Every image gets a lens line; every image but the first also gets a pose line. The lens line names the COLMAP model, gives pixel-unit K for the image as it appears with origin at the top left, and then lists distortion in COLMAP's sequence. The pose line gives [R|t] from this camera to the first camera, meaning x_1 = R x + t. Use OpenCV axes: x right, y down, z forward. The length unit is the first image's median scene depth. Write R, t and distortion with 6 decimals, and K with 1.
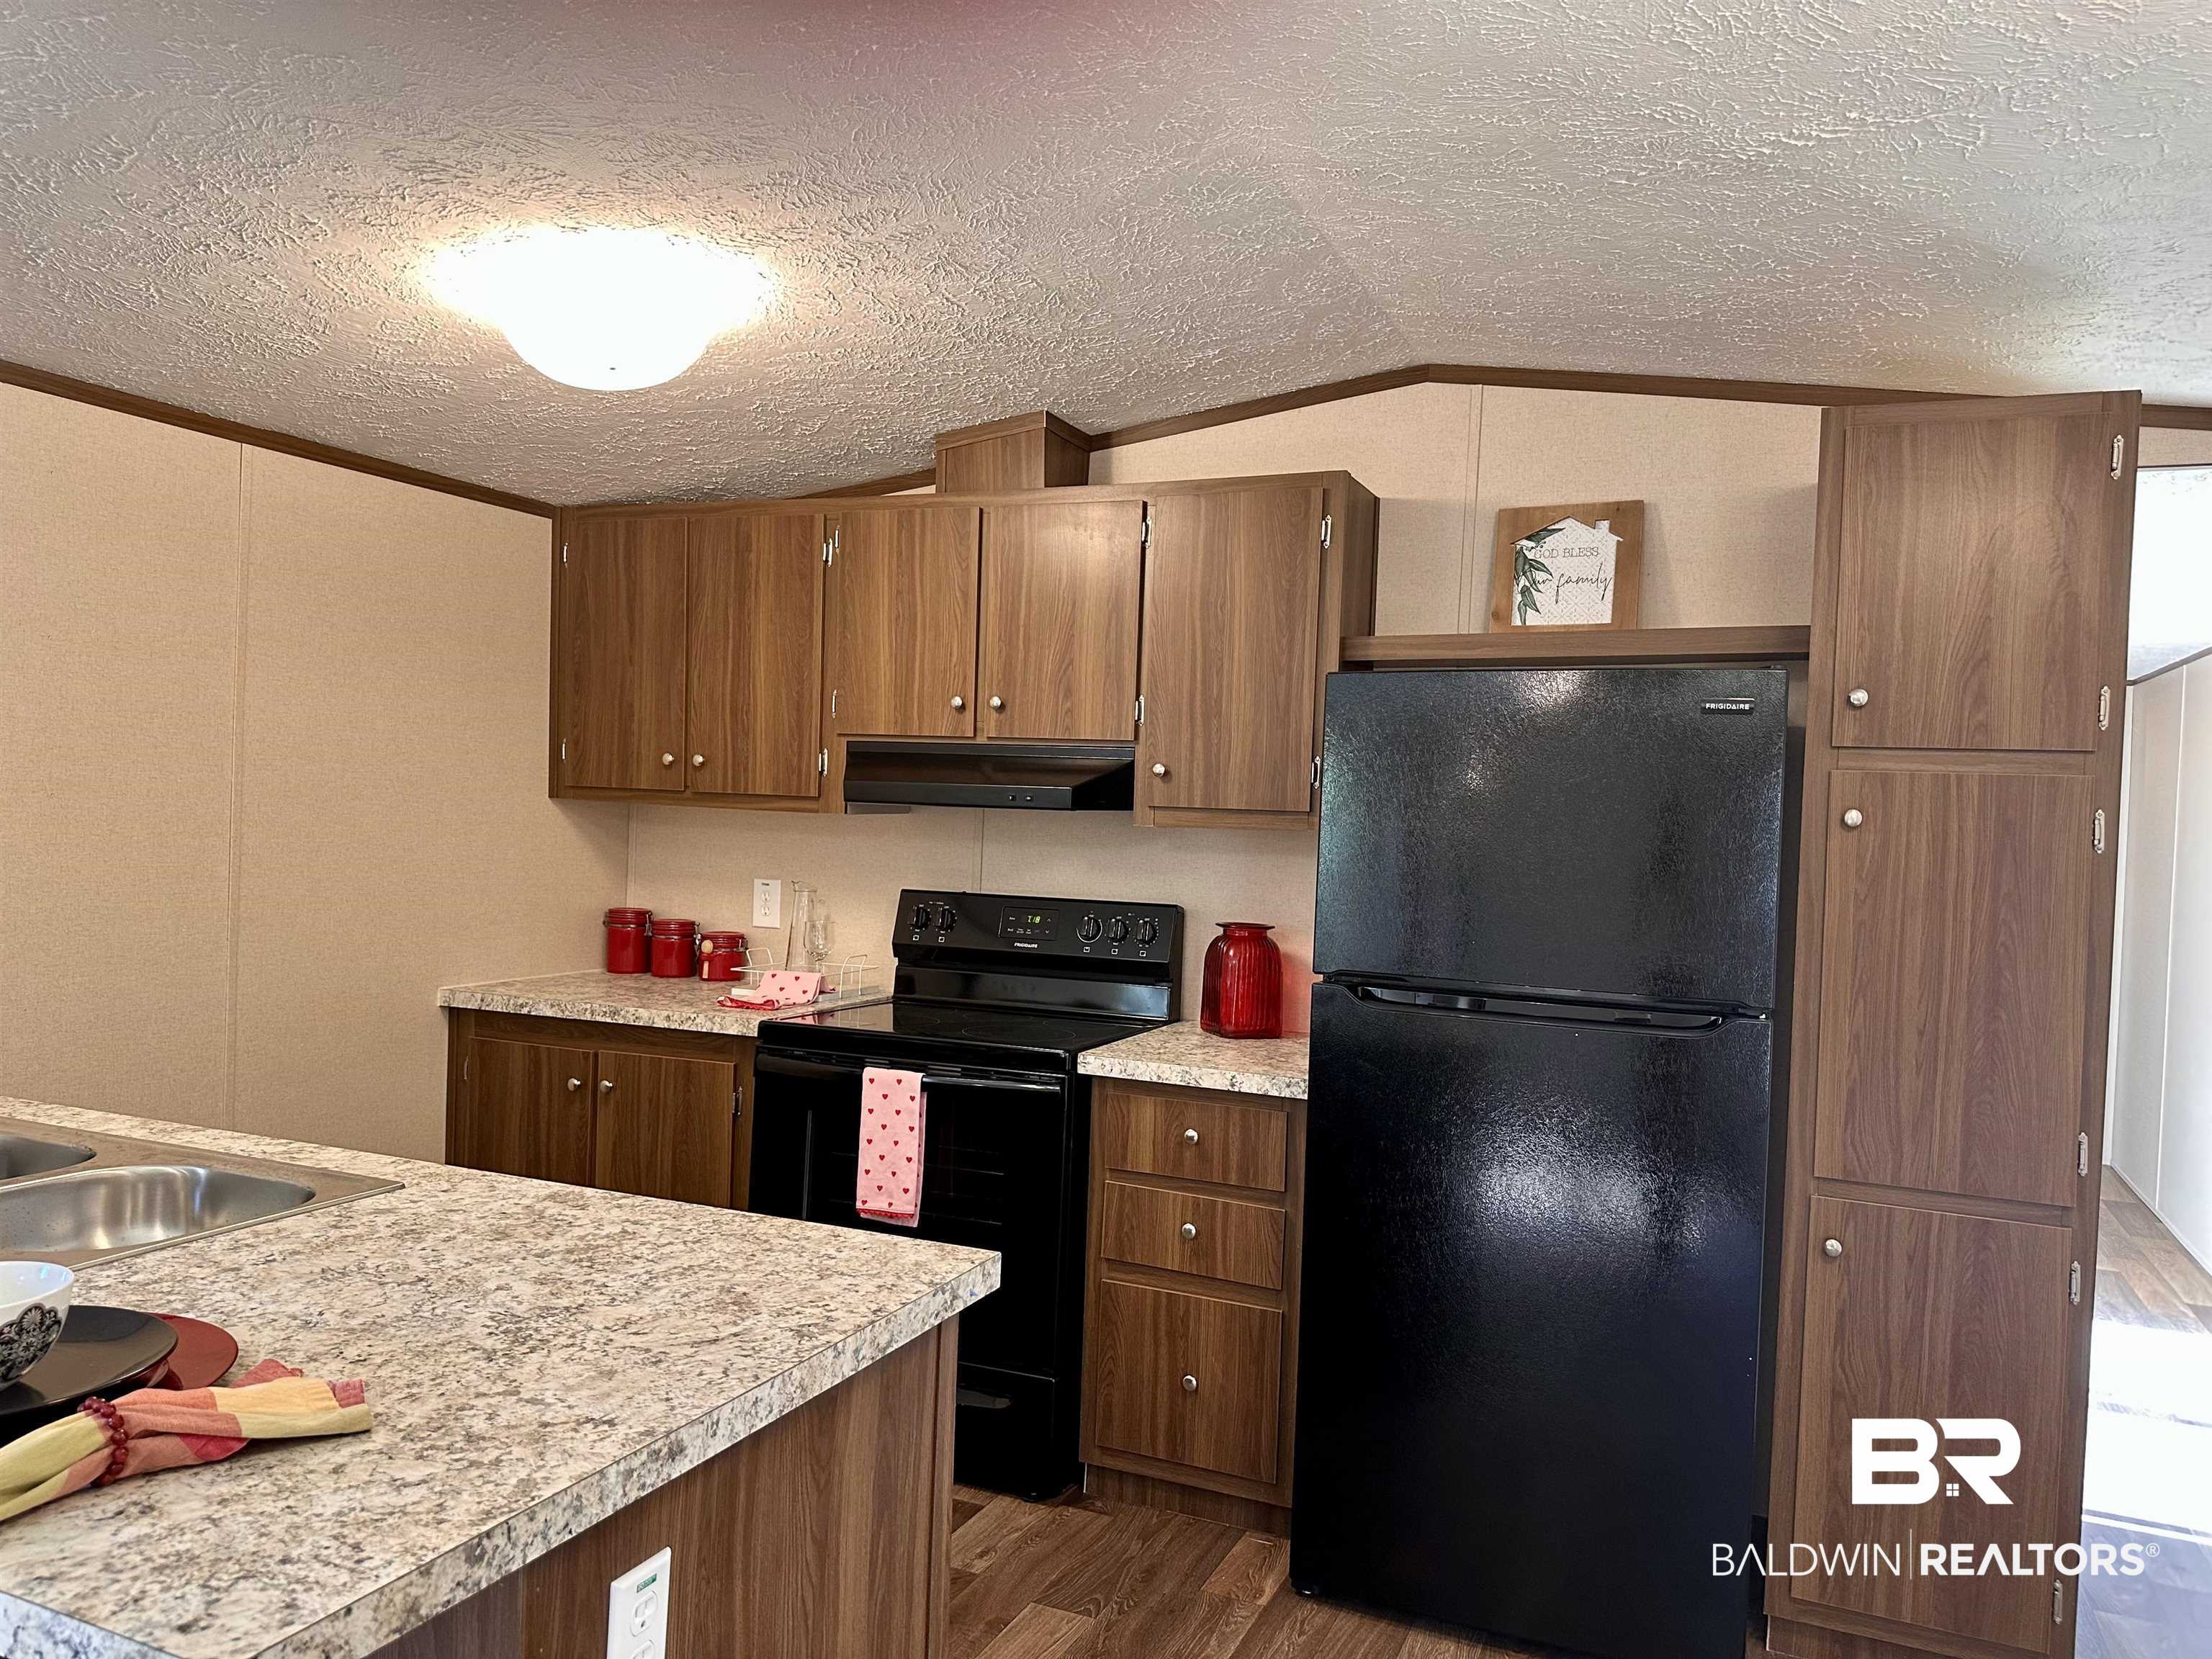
lens RADIAL K [[1557.5, 0, 1099.4], [0, 1557.5, 832.7], [0, 0, 1]] dist [0.004521, -0.024156]
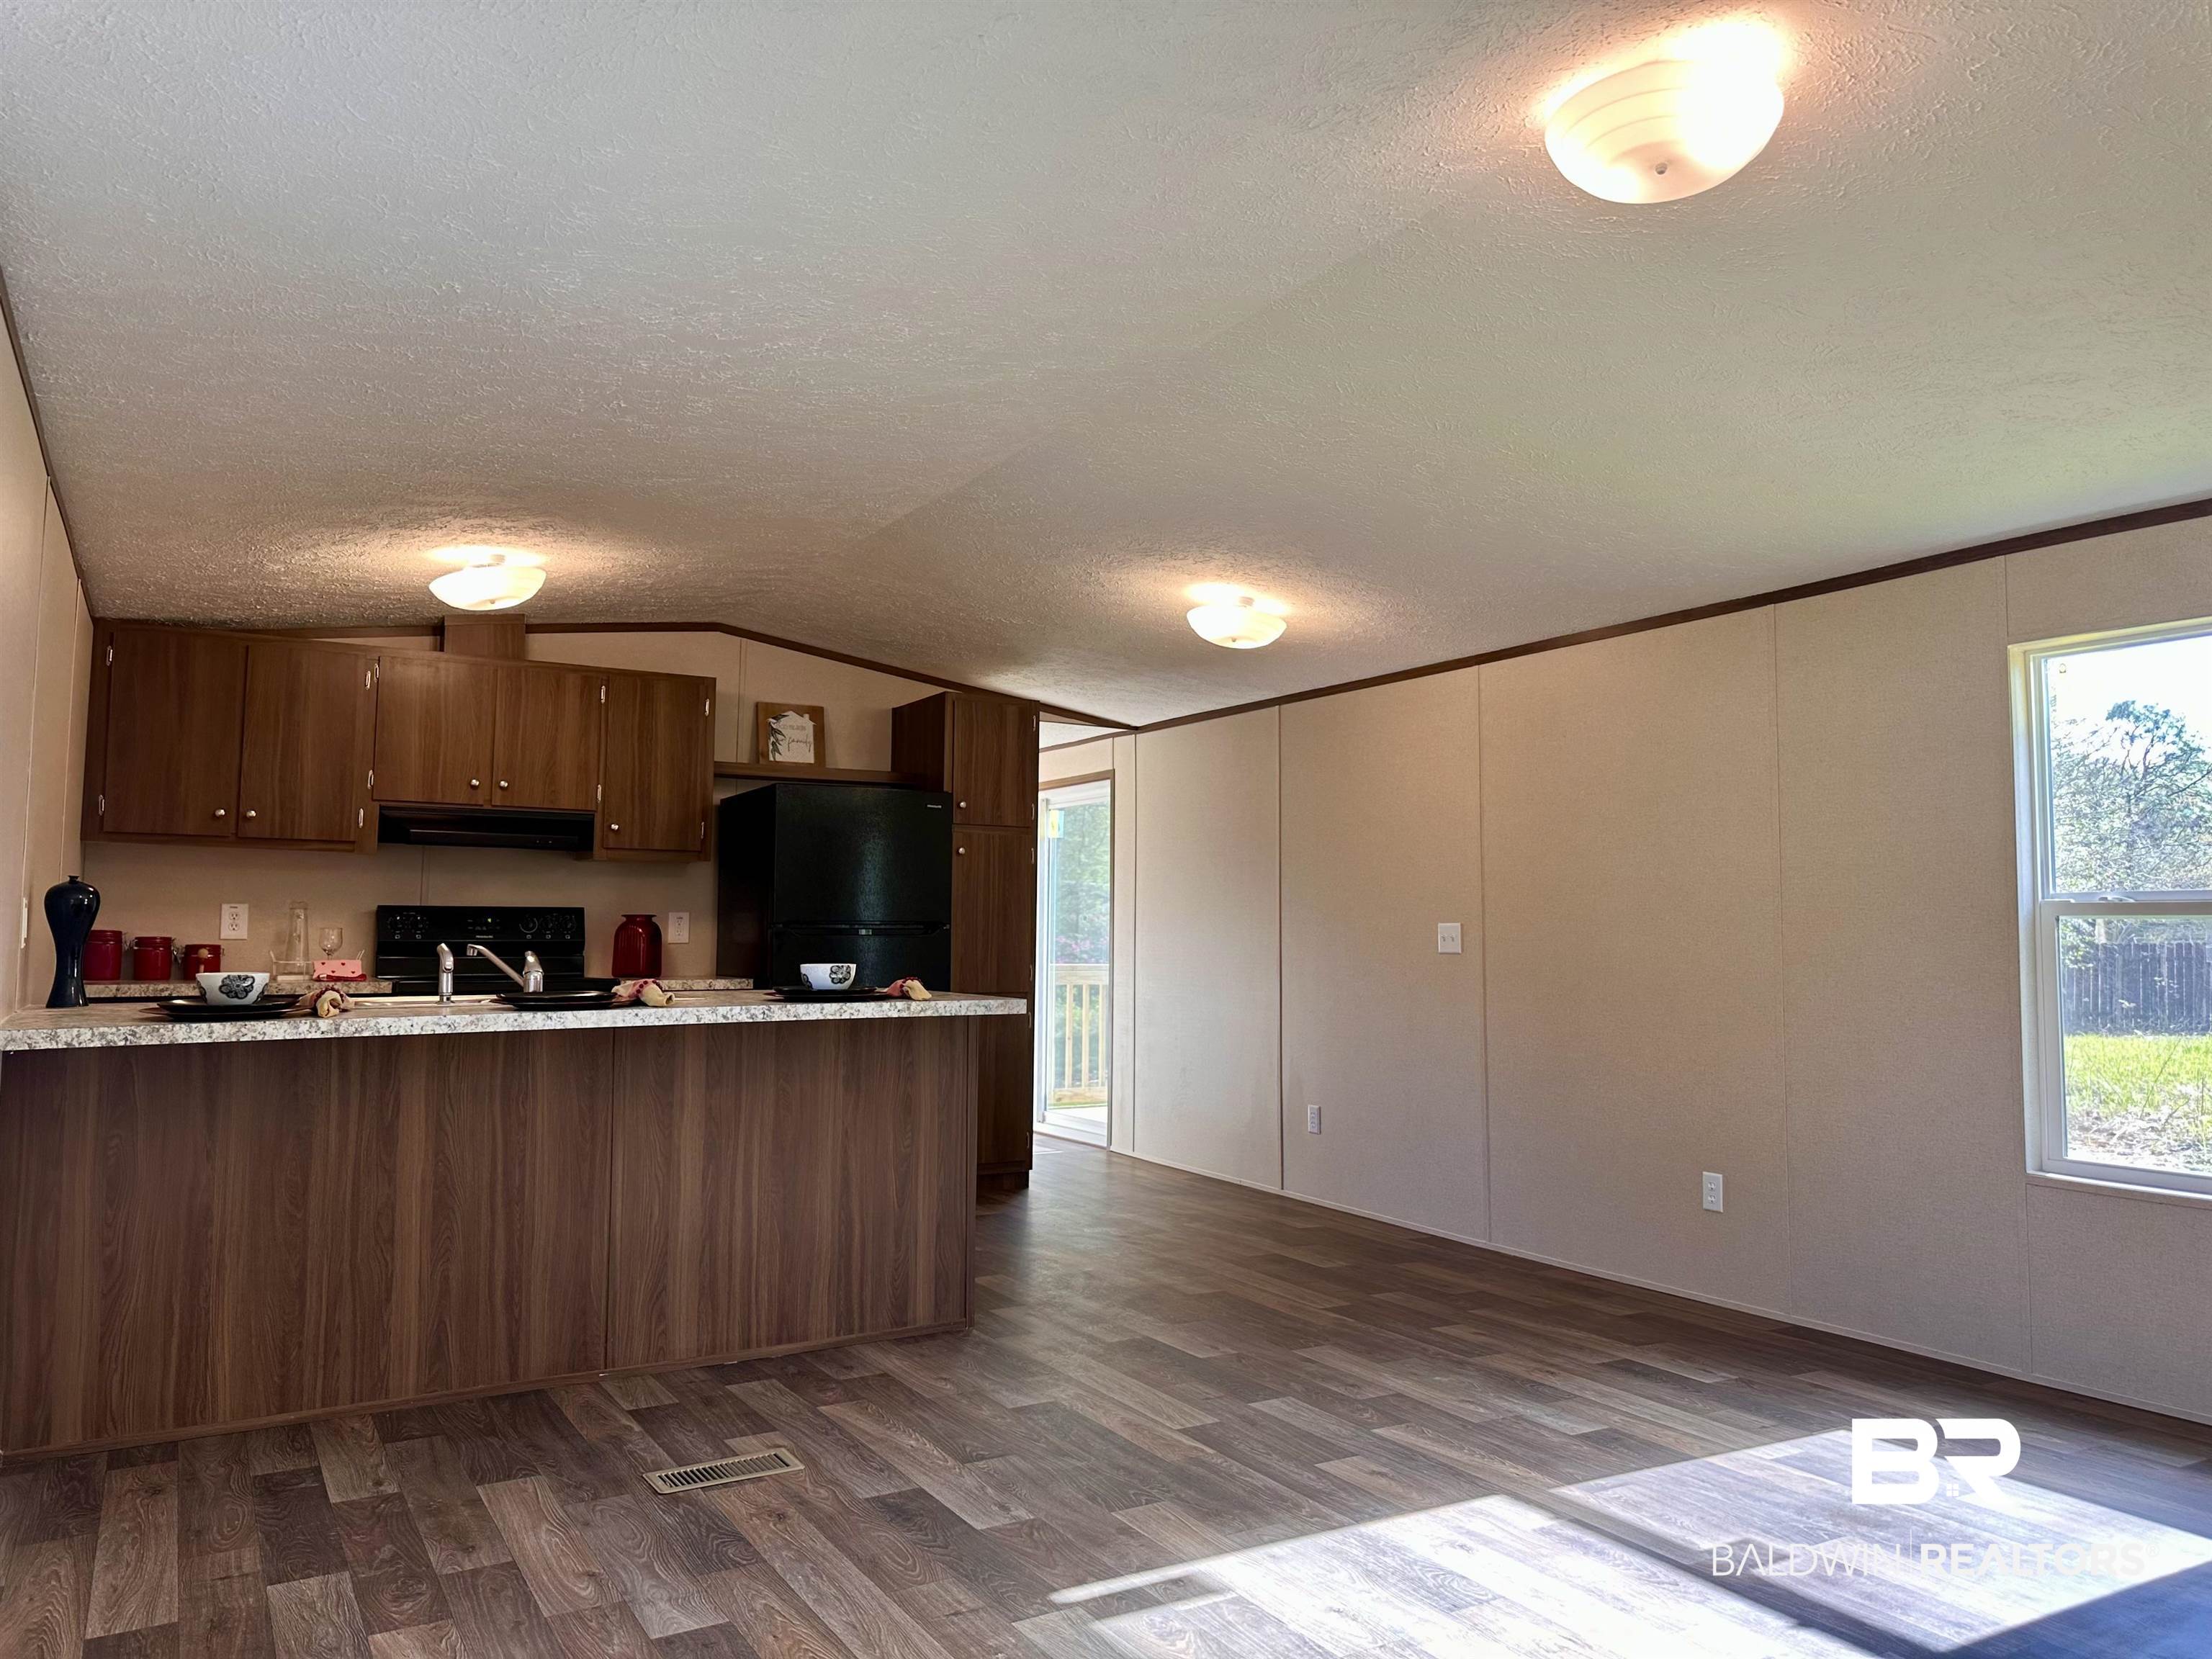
lens RADIAL K [[1557.5, 0, 1124.3], [0, 1557.5, 828.6], [0, 0, 1]] dist [0.004521, -0.024156]
pose [[0.551732, 0.027470, 0.833569, -1.145937], [0.028510, 0.998252, -0.051768, 0.071318], [-0.833534, 0.052327, 0.549985, -0.480214]]
